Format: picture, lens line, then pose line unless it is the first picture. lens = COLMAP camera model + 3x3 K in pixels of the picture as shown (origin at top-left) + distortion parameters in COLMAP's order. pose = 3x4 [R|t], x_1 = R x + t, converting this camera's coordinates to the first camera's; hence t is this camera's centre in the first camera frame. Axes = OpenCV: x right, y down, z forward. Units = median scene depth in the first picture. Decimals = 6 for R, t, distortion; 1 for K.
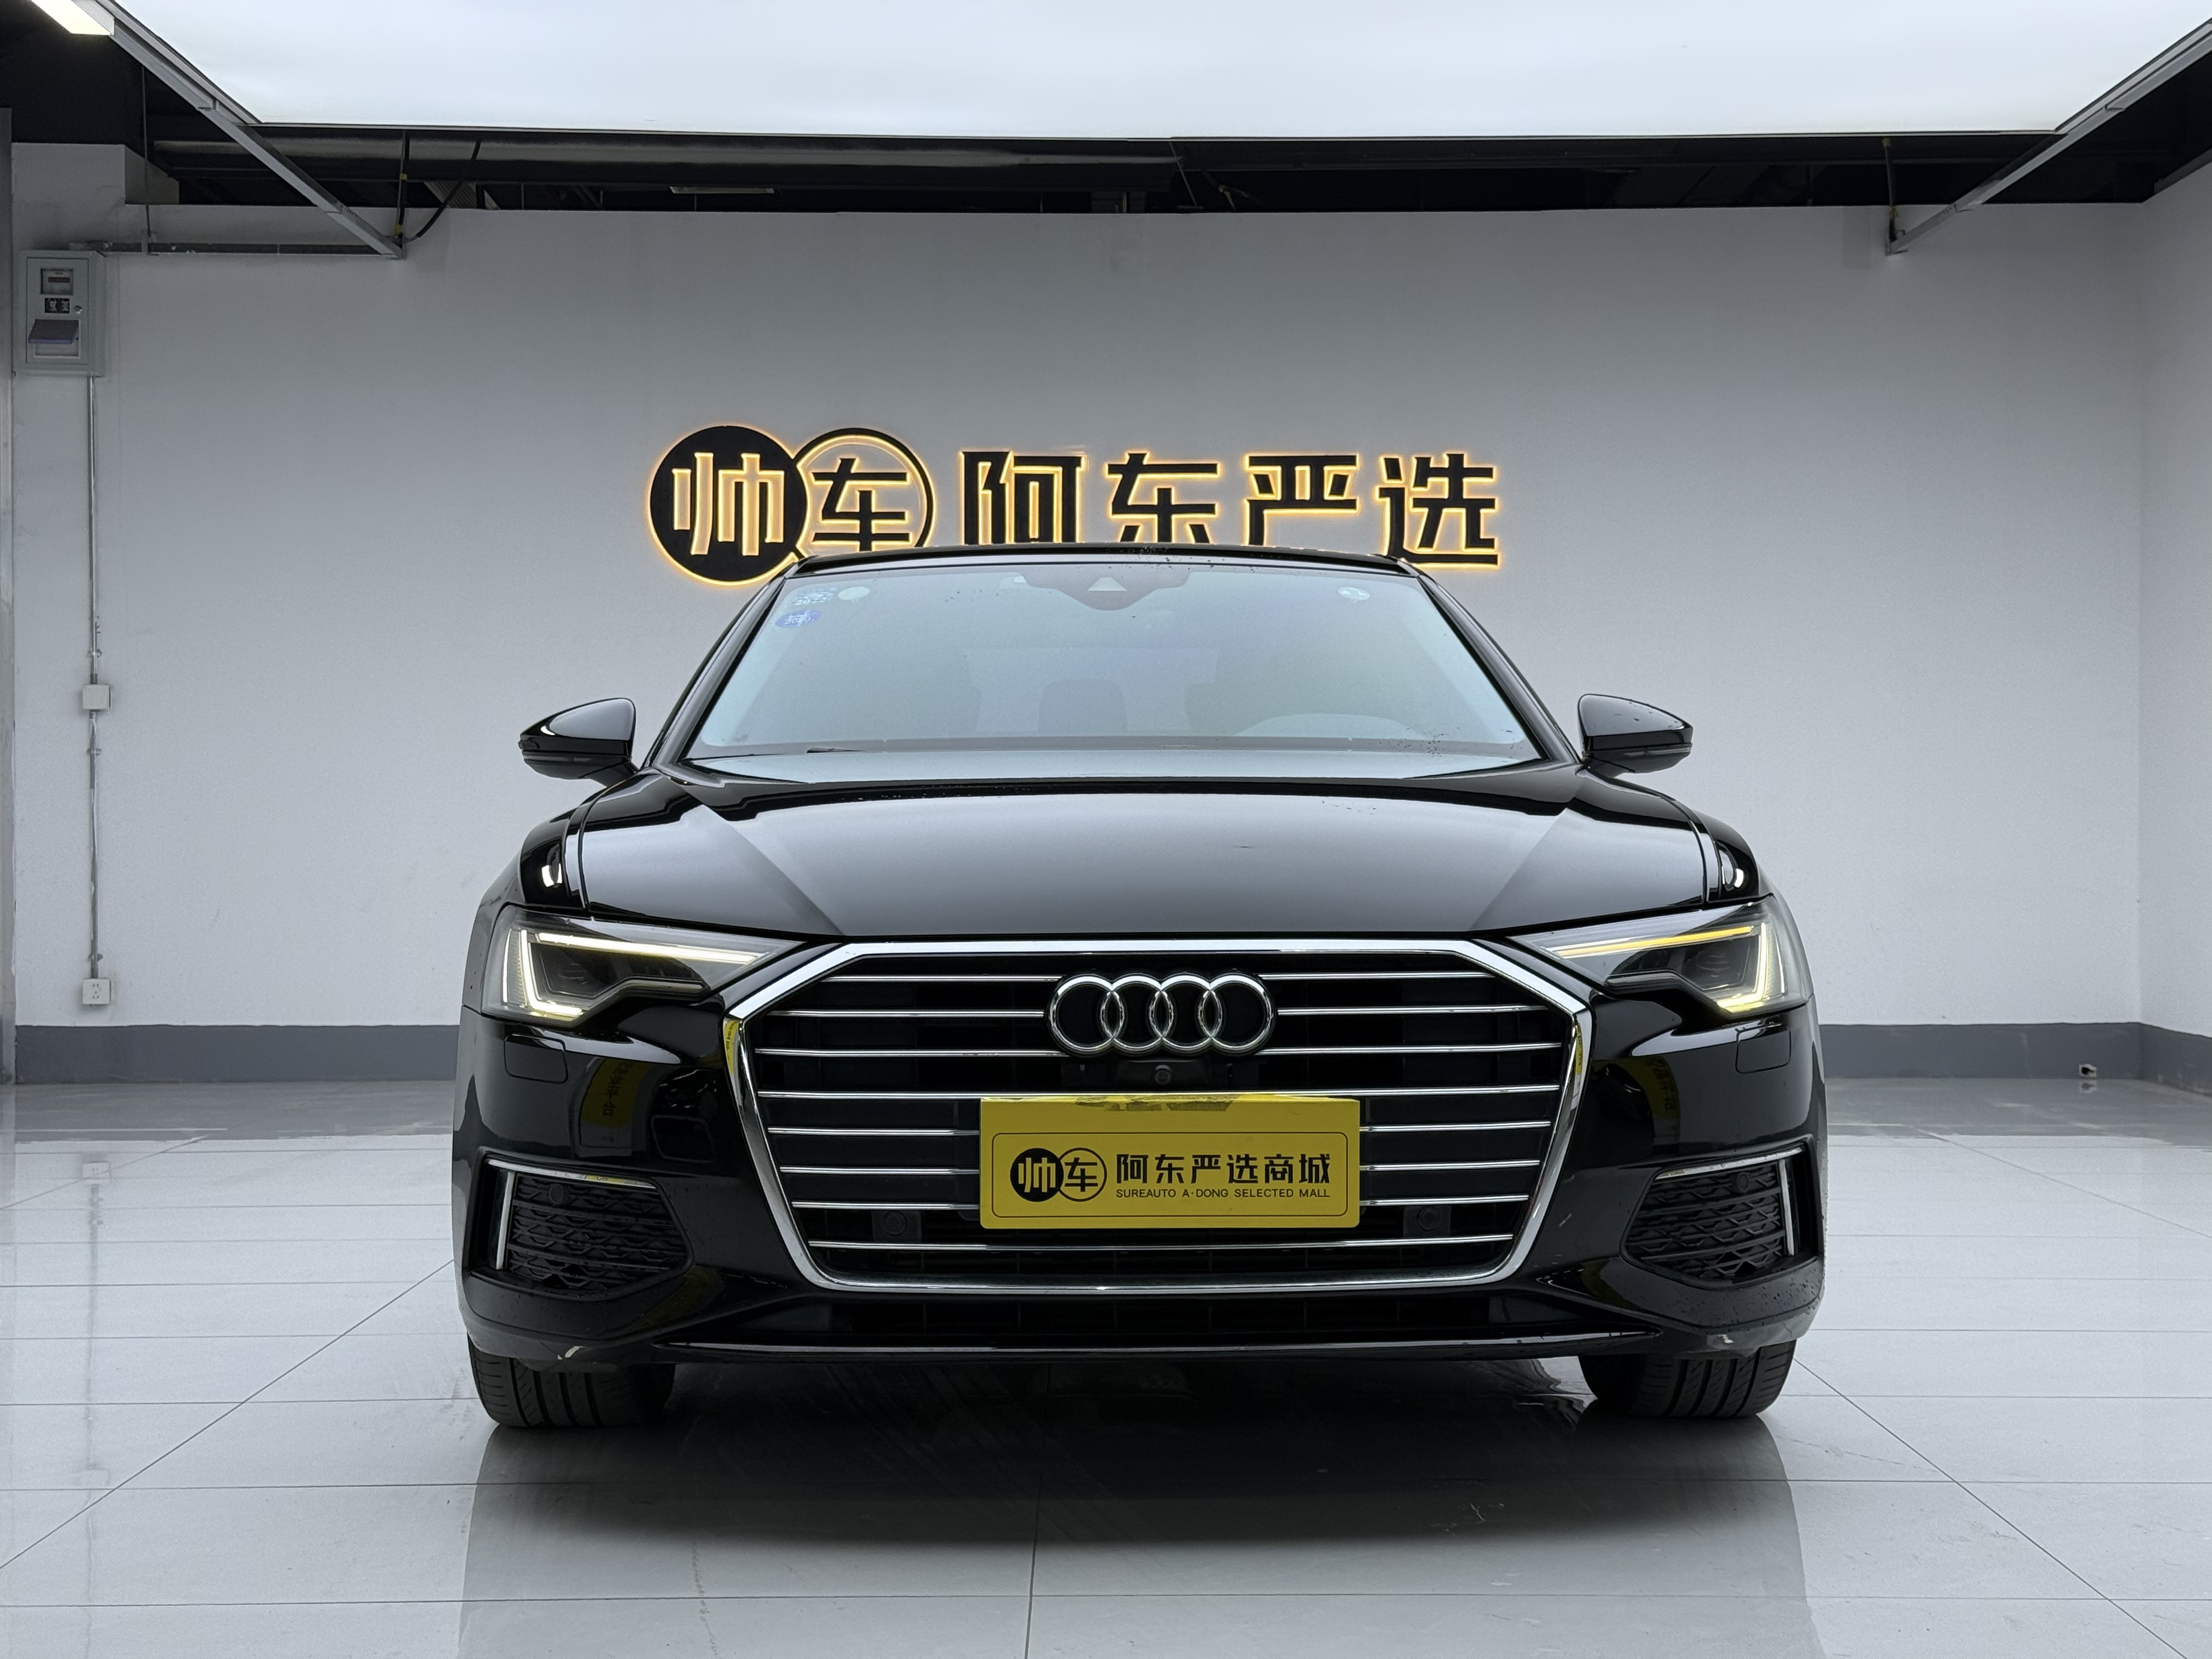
lens RADIAL K [[3064.3, 0, 1110.2], [0, 3064.3, 846.1], [0, 0, 1]] dist [0.118902, 0.000000]
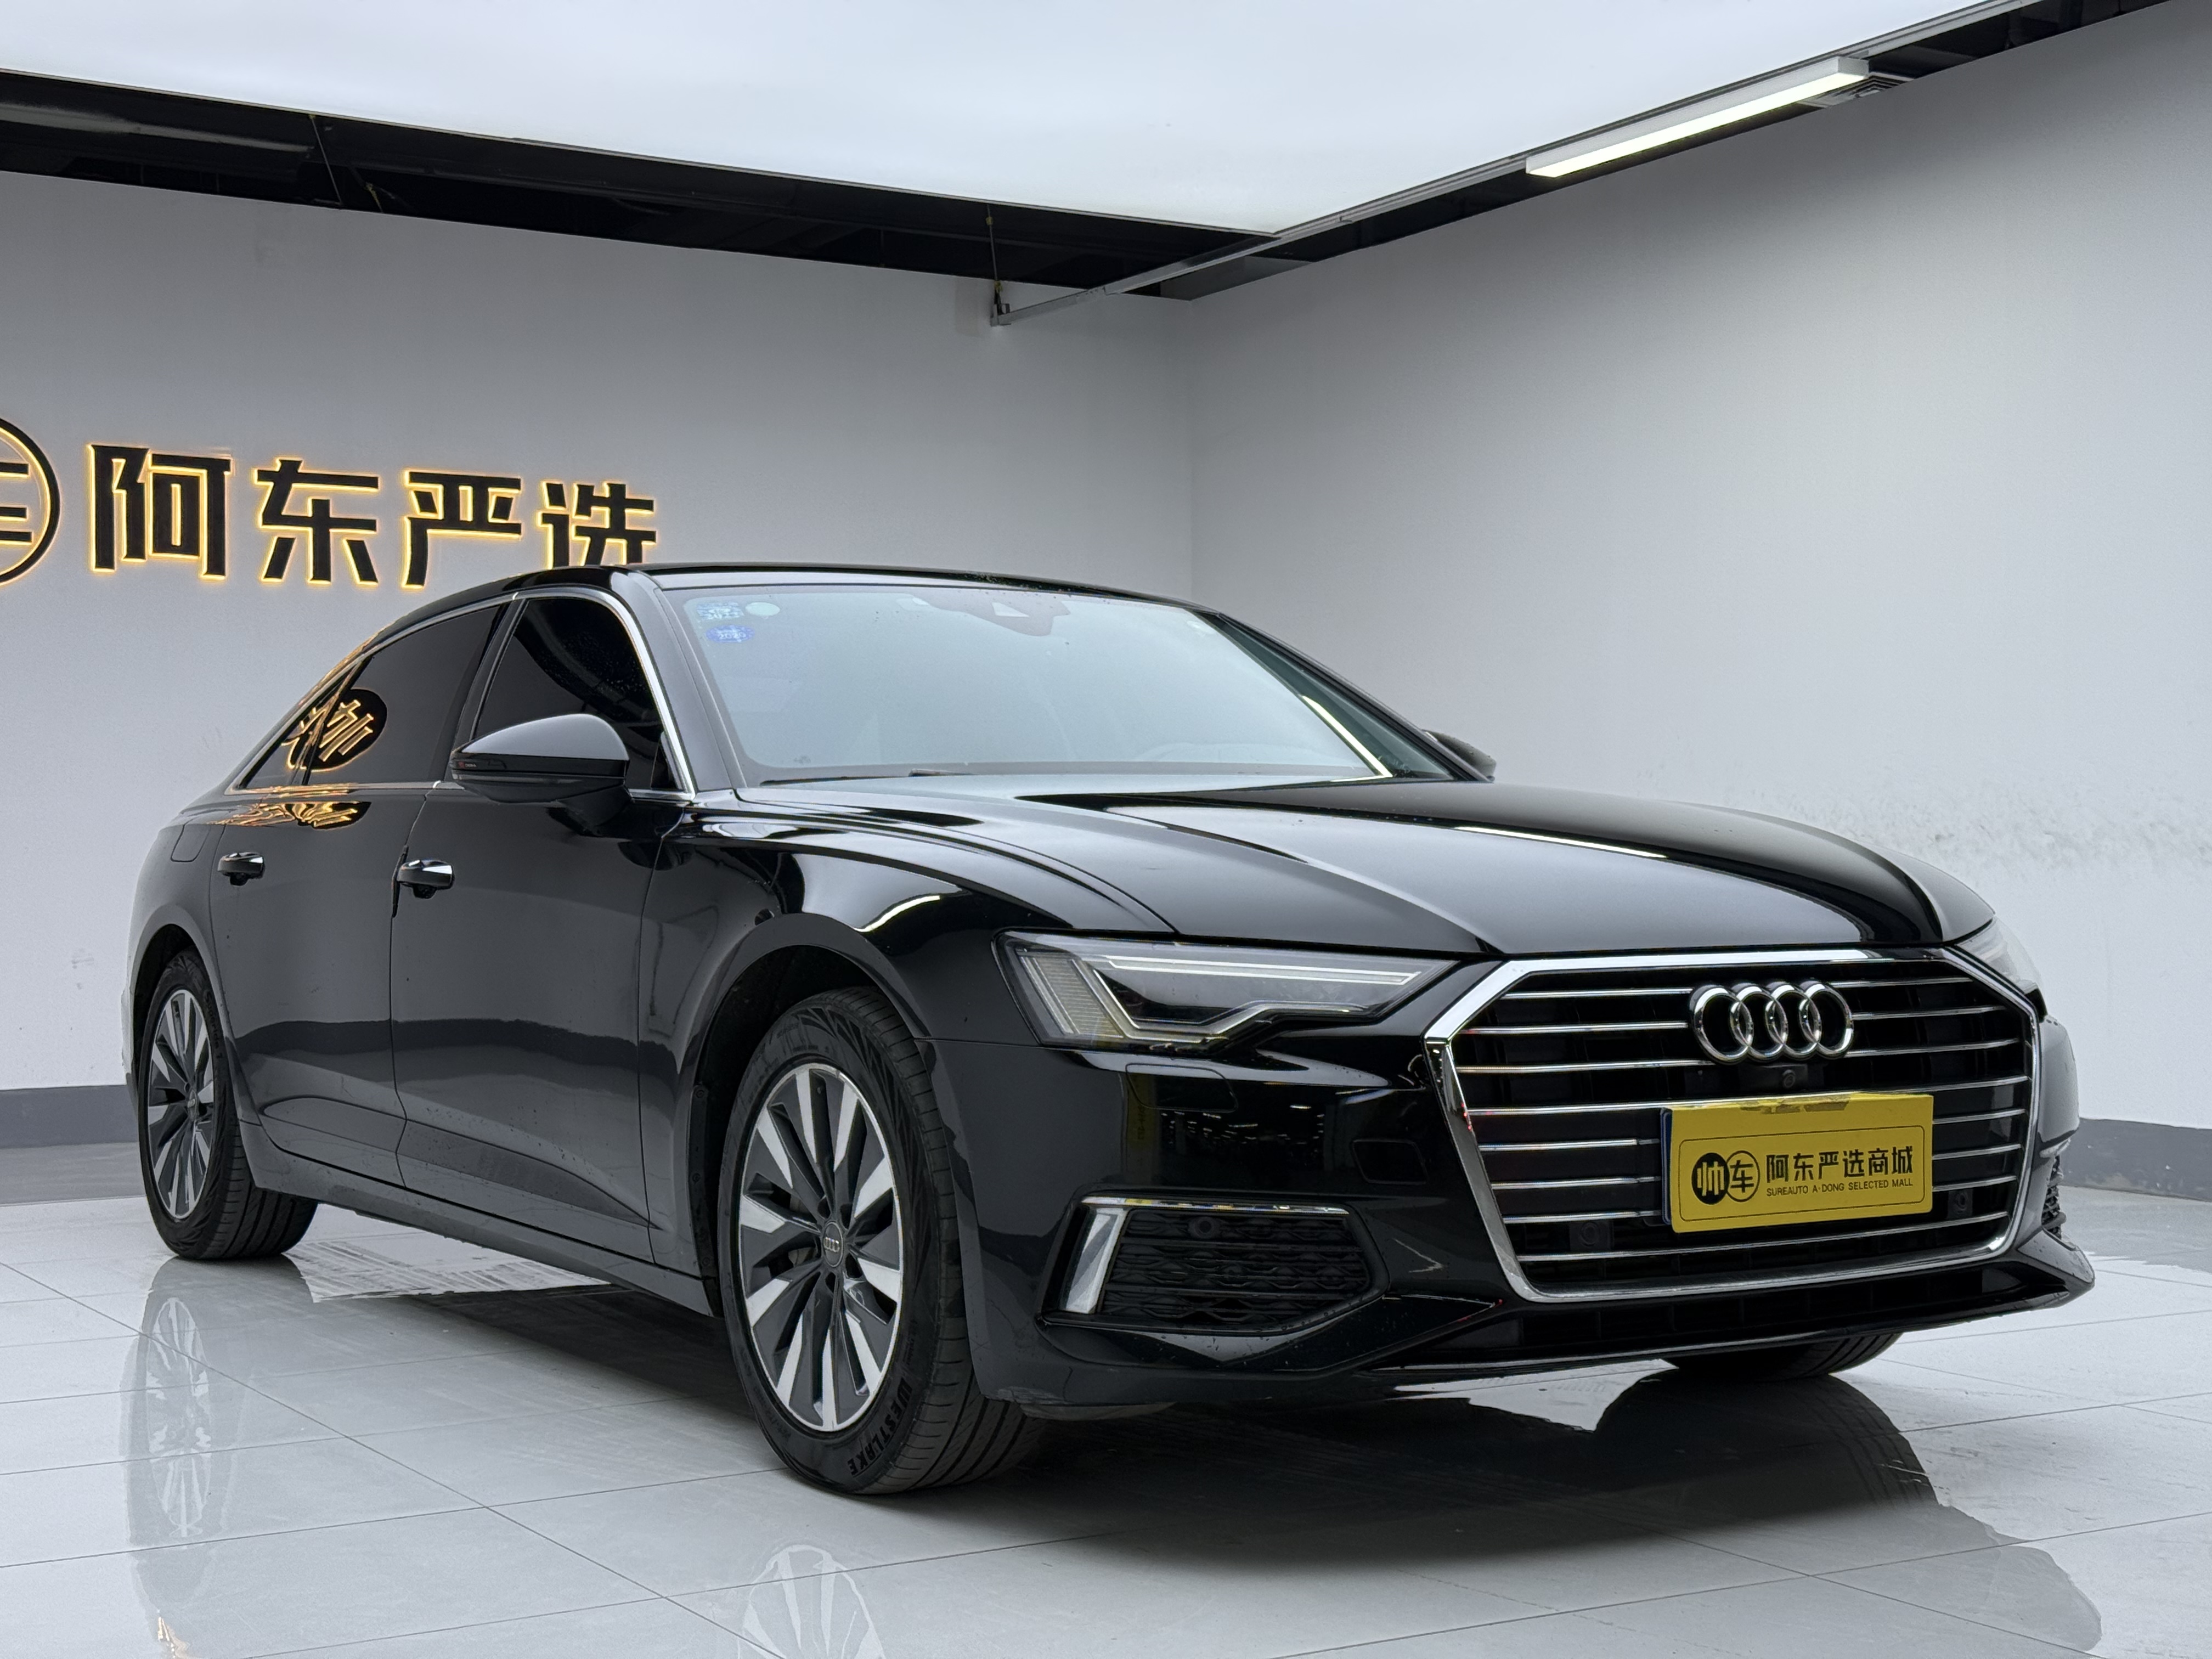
lens RADIAL K [[3064.3, 0, 1111.2], [0, 3064.3, 833.6], [0, 0, 1]] dist [0.118902, 0.000000]
pose [[0.863935, 0.001962, 0.503599, -0.707232], [0.006951, 0.999851, -0.015820, 0.004732], [-0.503555, 0.017168, 0.863792, 0.188505]]
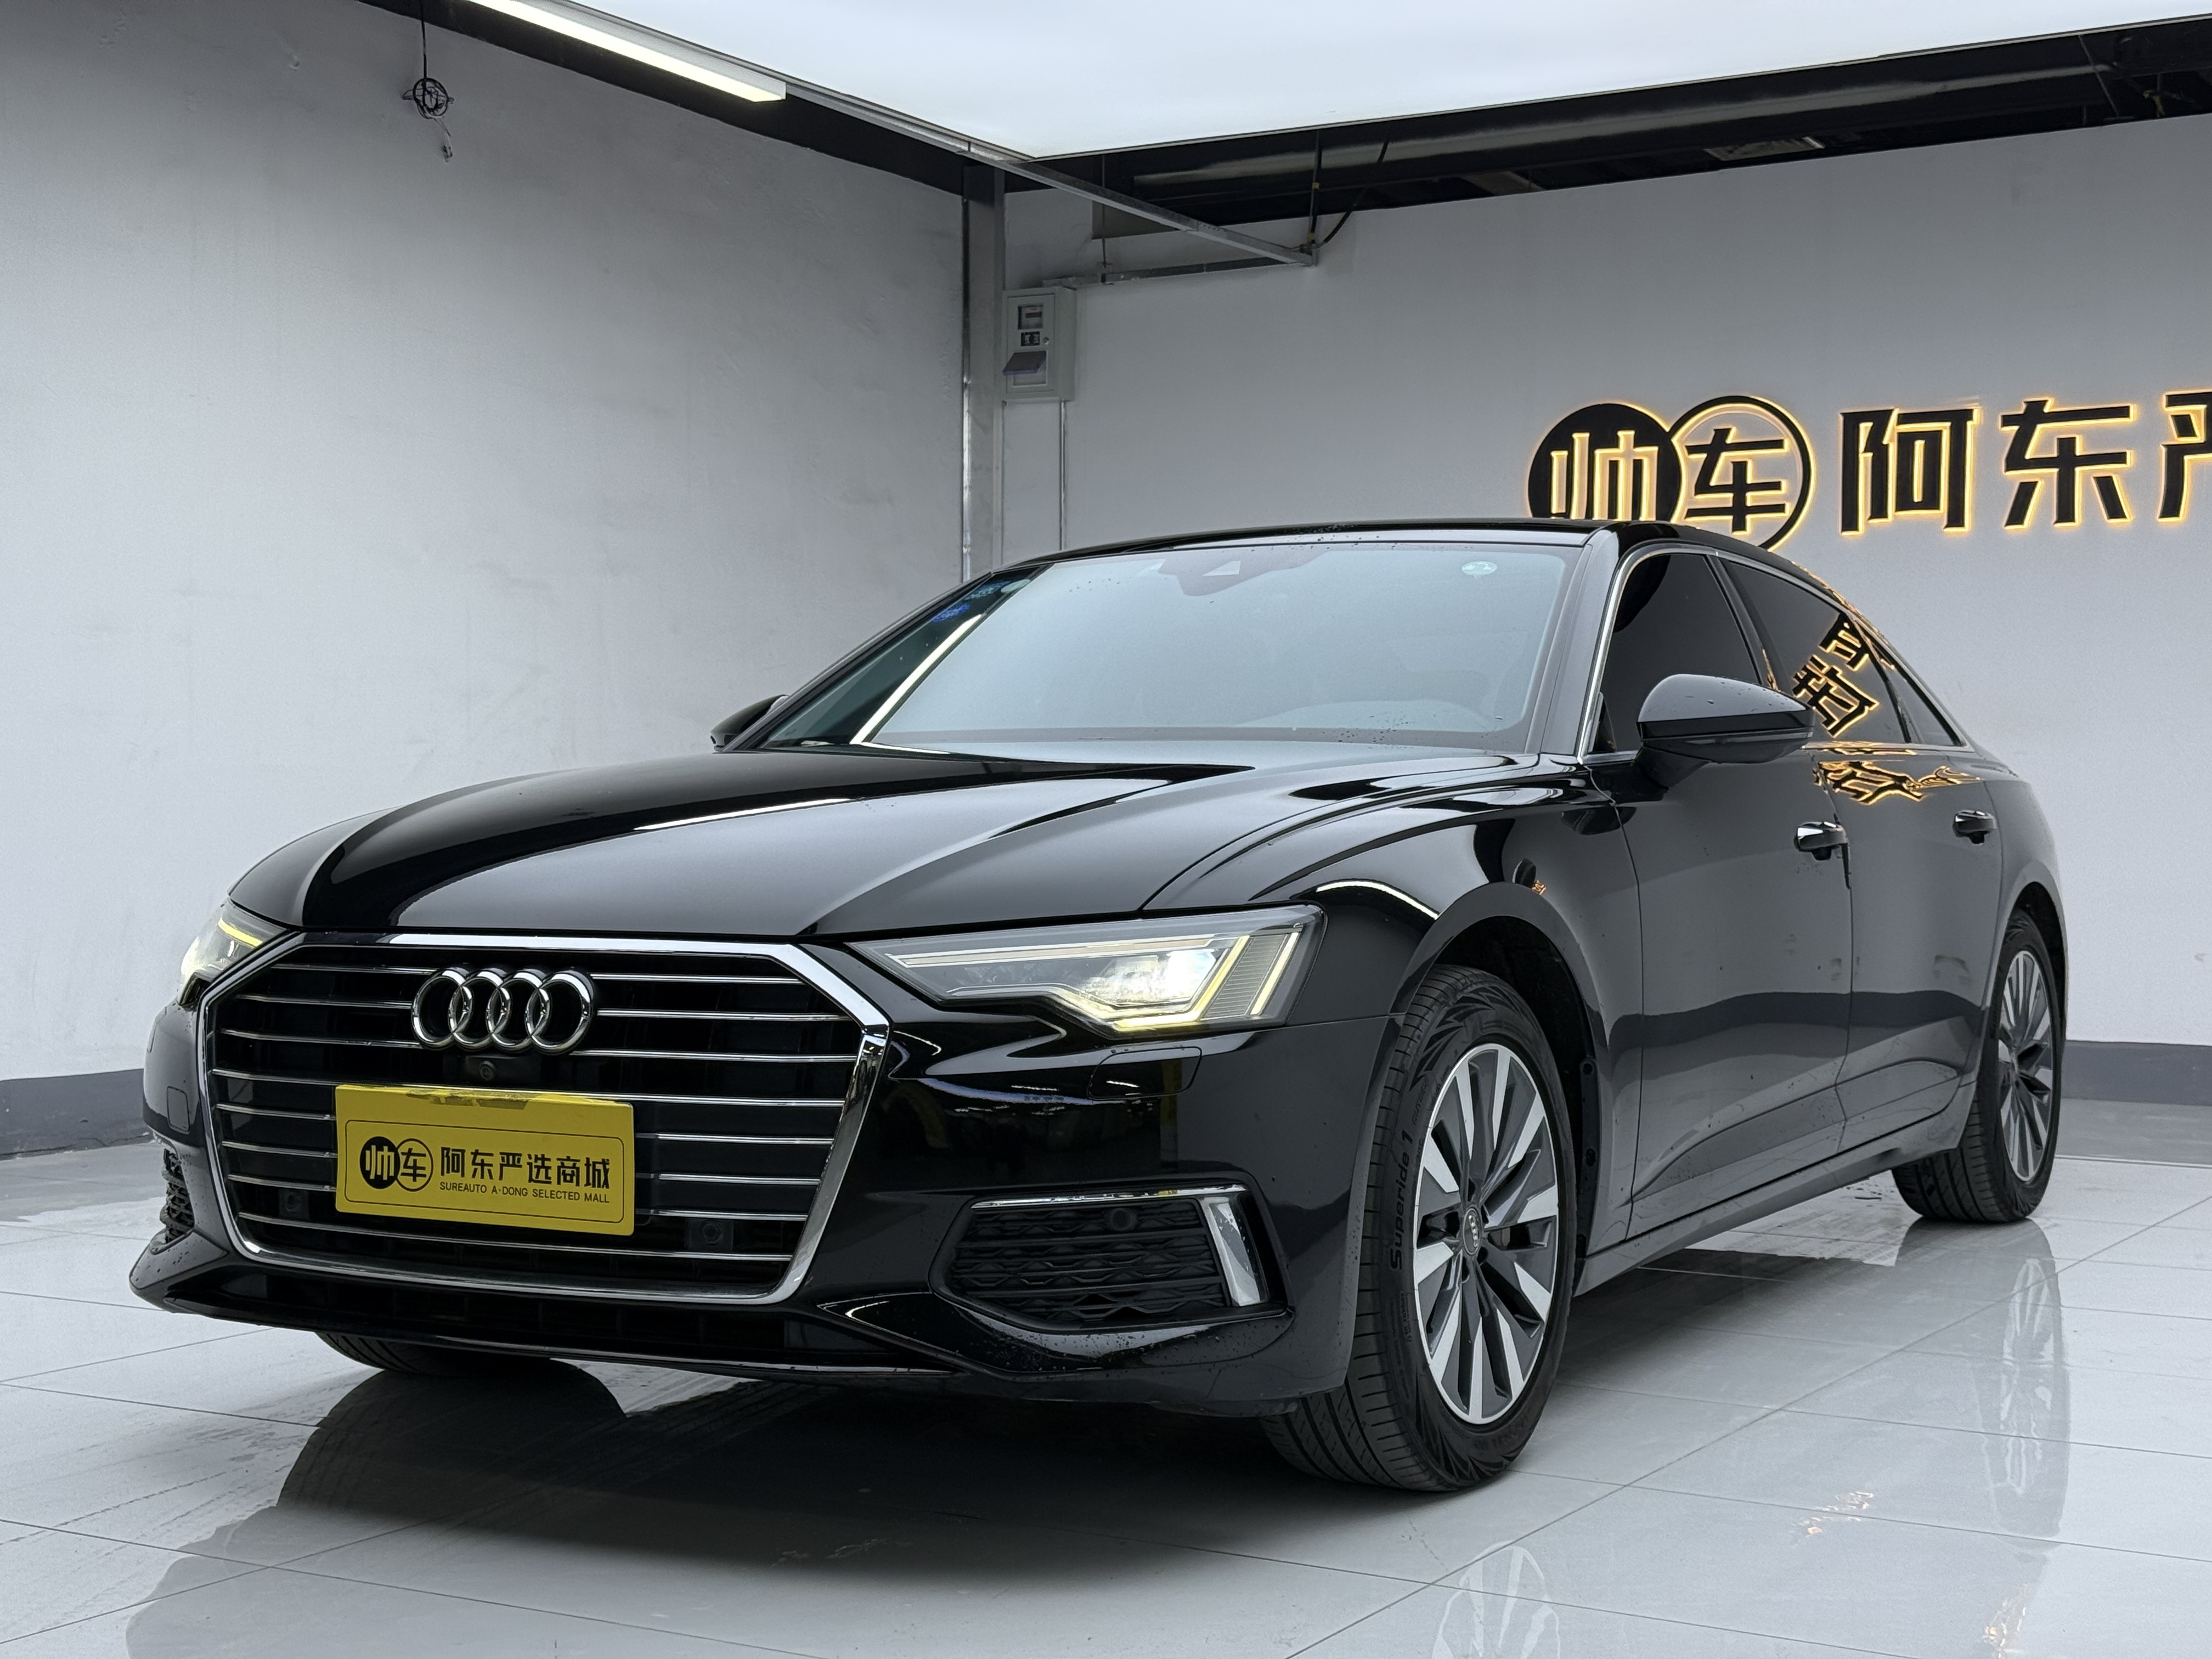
lens RADIAL K [[3064.3, 0, 1119.0], [0, 3064.3, 828.6], [0, 0, 1]] dist [0.118902, 0.000000]
pose [[0.859099, 0.007424, -0.511755, 0.695225], [-0.007135, 0.999971, 0.002530, -0.008737], [0.511759, 0.001478, 0.859128, 0.231461]]
